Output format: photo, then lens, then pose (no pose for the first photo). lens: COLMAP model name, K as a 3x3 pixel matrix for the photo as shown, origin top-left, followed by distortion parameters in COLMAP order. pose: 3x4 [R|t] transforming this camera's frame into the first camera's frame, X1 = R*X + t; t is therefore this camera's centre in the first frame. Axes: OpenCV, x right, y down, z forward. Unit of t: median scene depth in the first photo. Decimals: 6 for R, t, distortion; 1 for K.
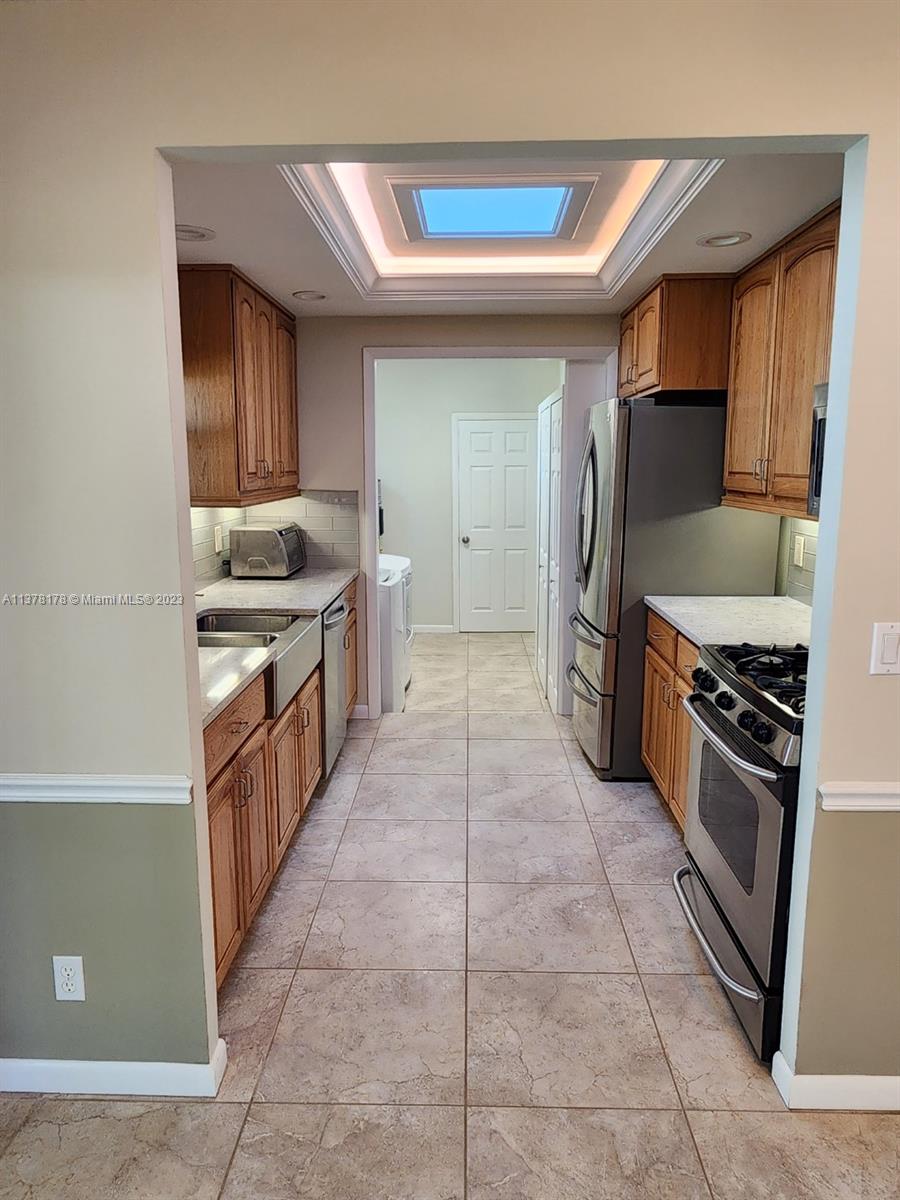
lens RADIAL K [[804.8, 0, 446.9], [0, 804.8, 599.8], [0, 0, 1]] dist [0.005409, -0.004895]
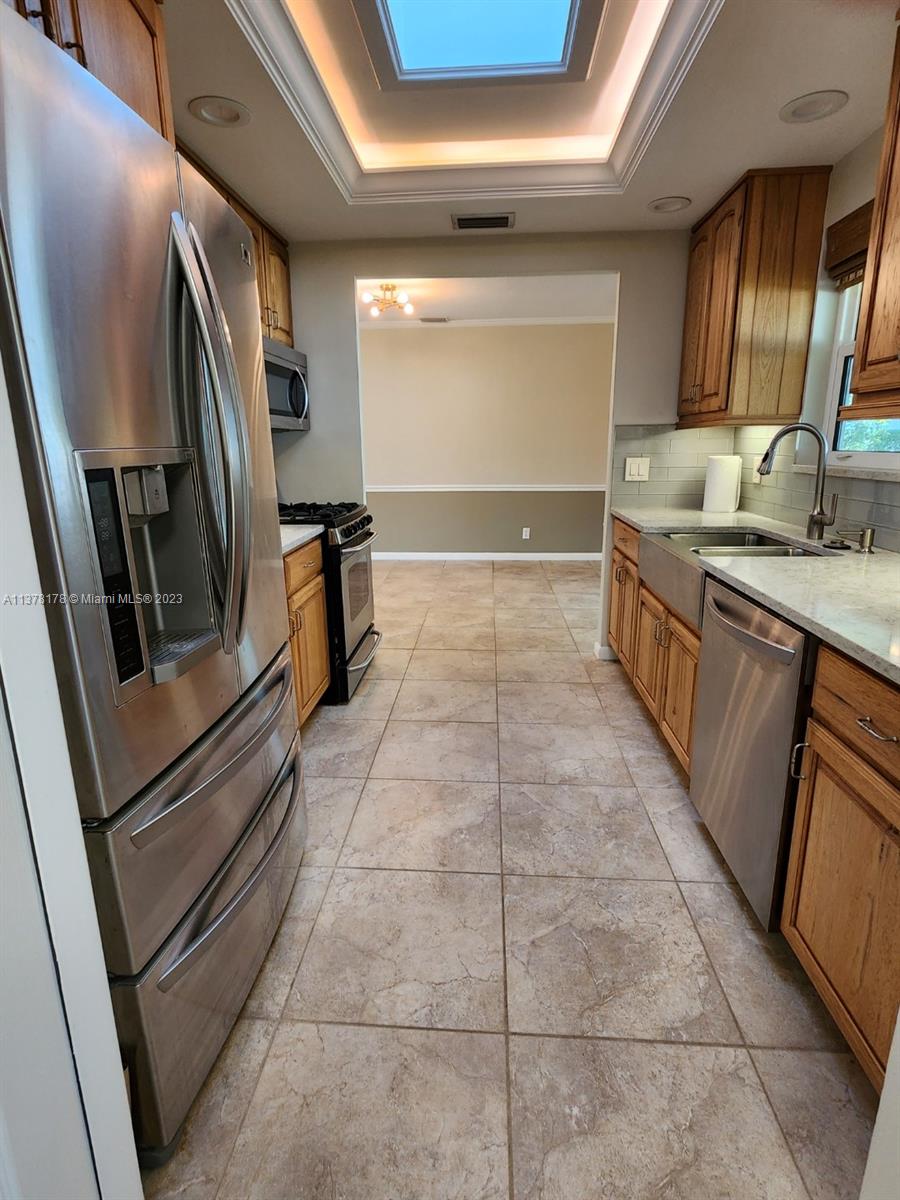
lens RADIAL K [[612.6, 0, 443.7], [0, 612.6, 594.1], [0, 0, 1]] dist [-0.003092, 0.001012]
pose [[-0.998937, 0.001530, 0.046069, 0.054336], [0.020037, 0.914487, 0.404120, -0.190496], [-0.041511, 0.404613, -0.913545, 1.497988]]
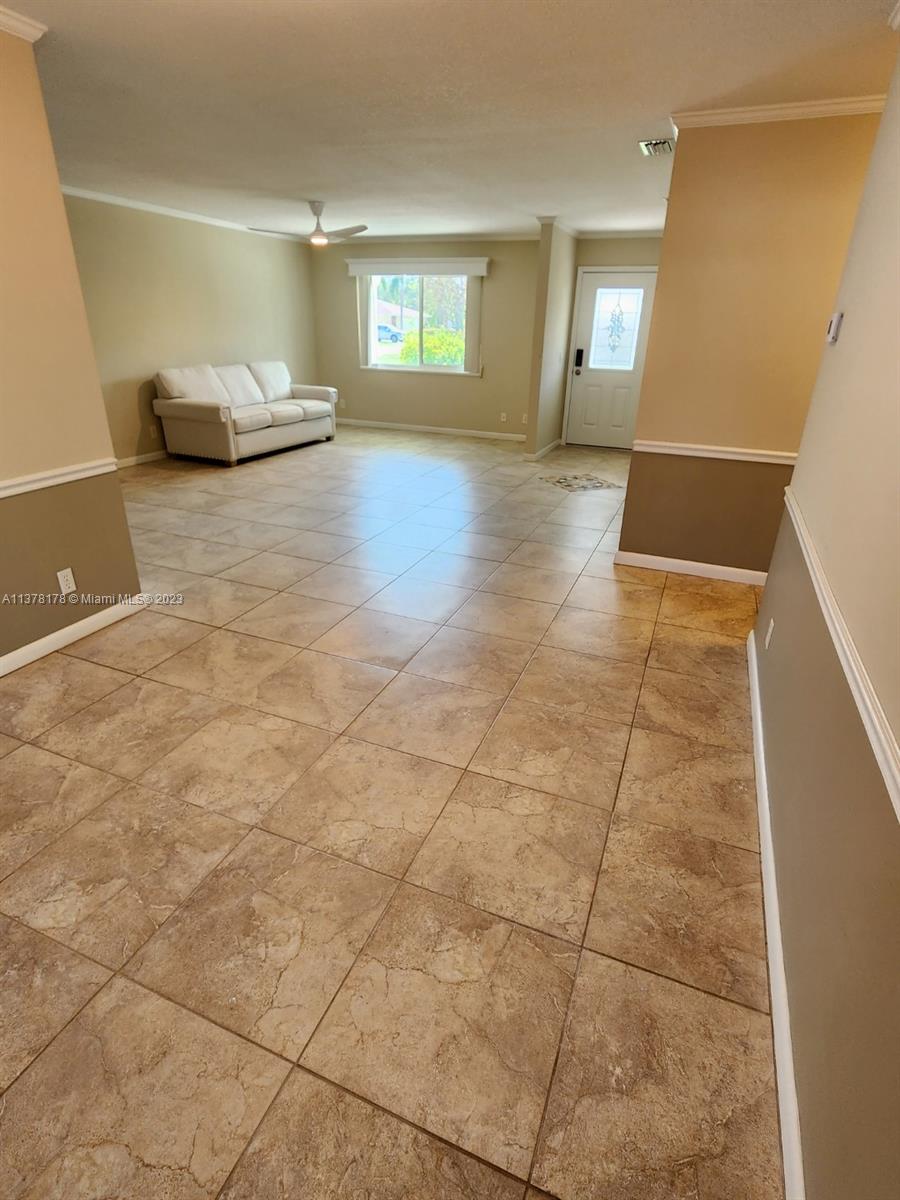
lens RADIAL K [[612.6, 0, 446.4], [0, 612.6, 597.2], [0, 0, 1]] dist [-0.003092, 0.001012]
pose [[0.353389, -0.372236, 0.858229, -0.184043], [0.134772, 0.928112, 0.347052, 0.061802], [-0.925717, -0.006979, 0.378152, -0.252229]]
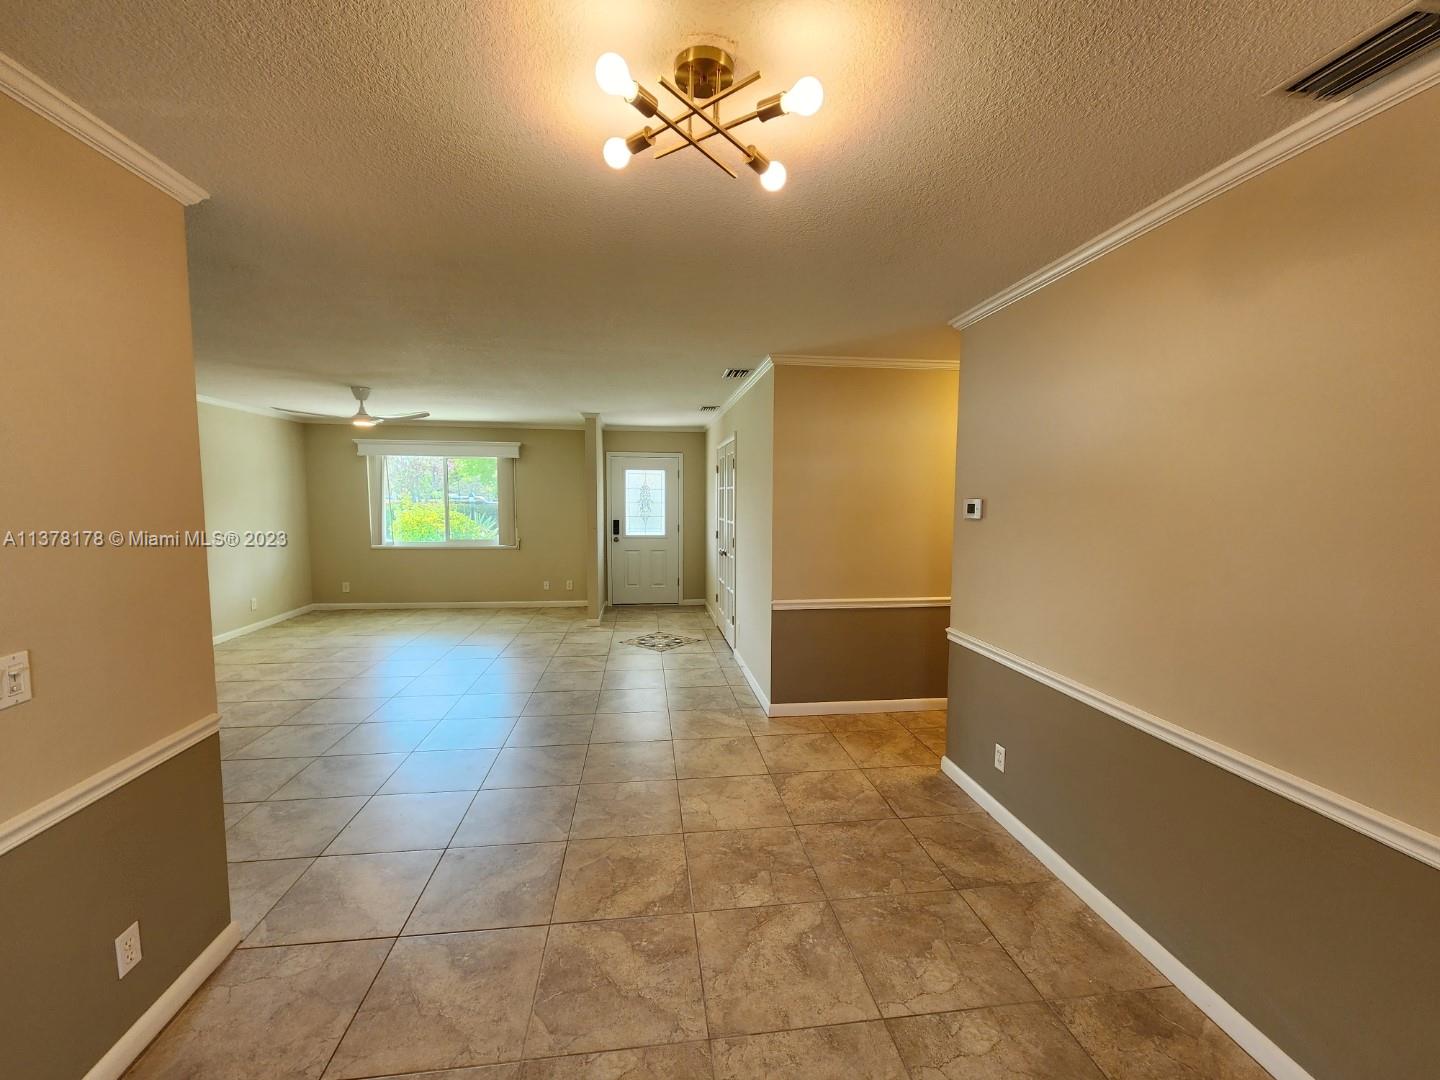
lens RADIAL K [[591.0, 0, 718.2], [0, 591.0, 543.6], [0, 0, 1]] dist [0.002095, -0.001990]
pose [[-0.154586, -0.077796, 0.984912, -0.143740], [0.161945, 0.981416, 0.102938, -0.019996], [-0.974616, 0.175414, -0.139115, 0.095606]]
